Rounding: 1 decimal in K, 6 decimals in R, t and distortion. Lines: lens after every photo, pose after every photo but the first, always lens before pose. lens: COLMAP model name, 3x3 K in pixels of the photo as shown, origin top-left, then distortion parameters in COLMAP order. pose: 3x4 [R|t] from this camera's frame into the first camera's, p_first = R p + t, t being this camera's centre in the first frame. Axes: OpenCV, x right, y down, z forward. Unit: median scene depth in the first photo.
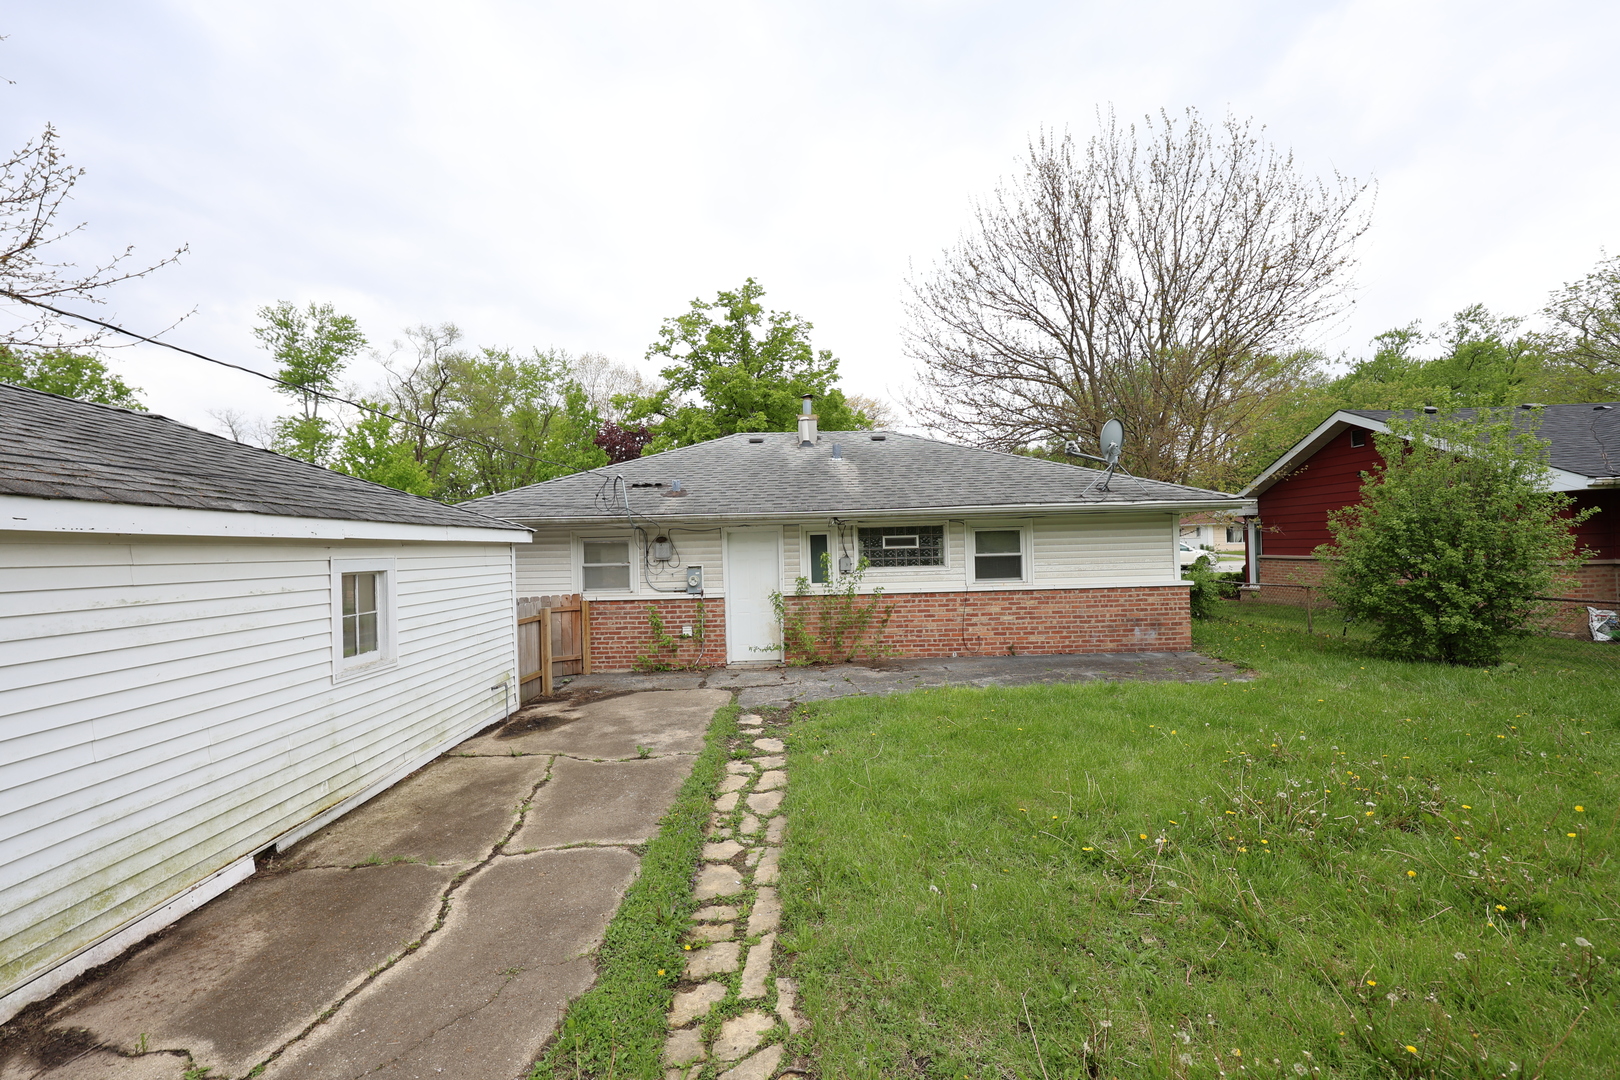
lens RADIAL K [[648.9, 0, 804.8], [0, 648.9, 549.4], [0, 0, 1]] dist [-0.005281, 0.000601]
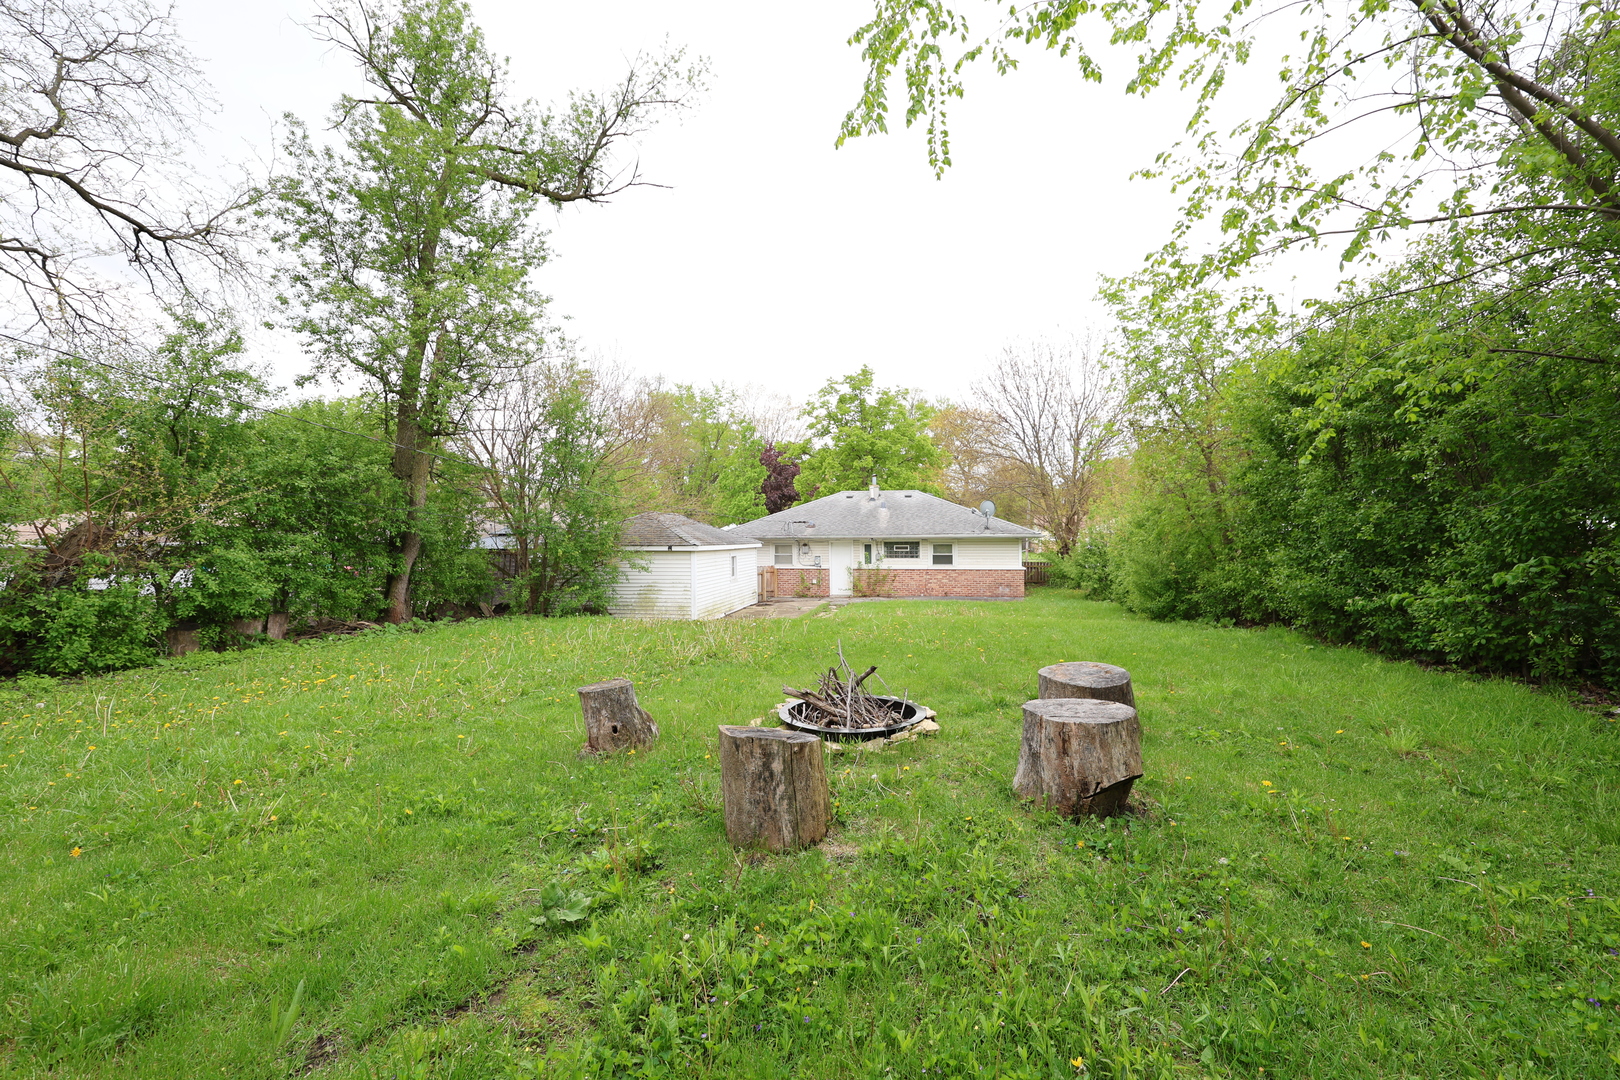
lens RADIAL K [[648.9, 0, 811.1], [0, 648.9, 539.4], [0, 0, 1]] dist [-0.005281, 0.000601]
pose [[0.978540, 0.020000, -0.205085, 0.311980], [-0.018896, 0.999795, 0.007339, -0.054765], [0.205190, -0.003306, 0.978717, -1.434626]]
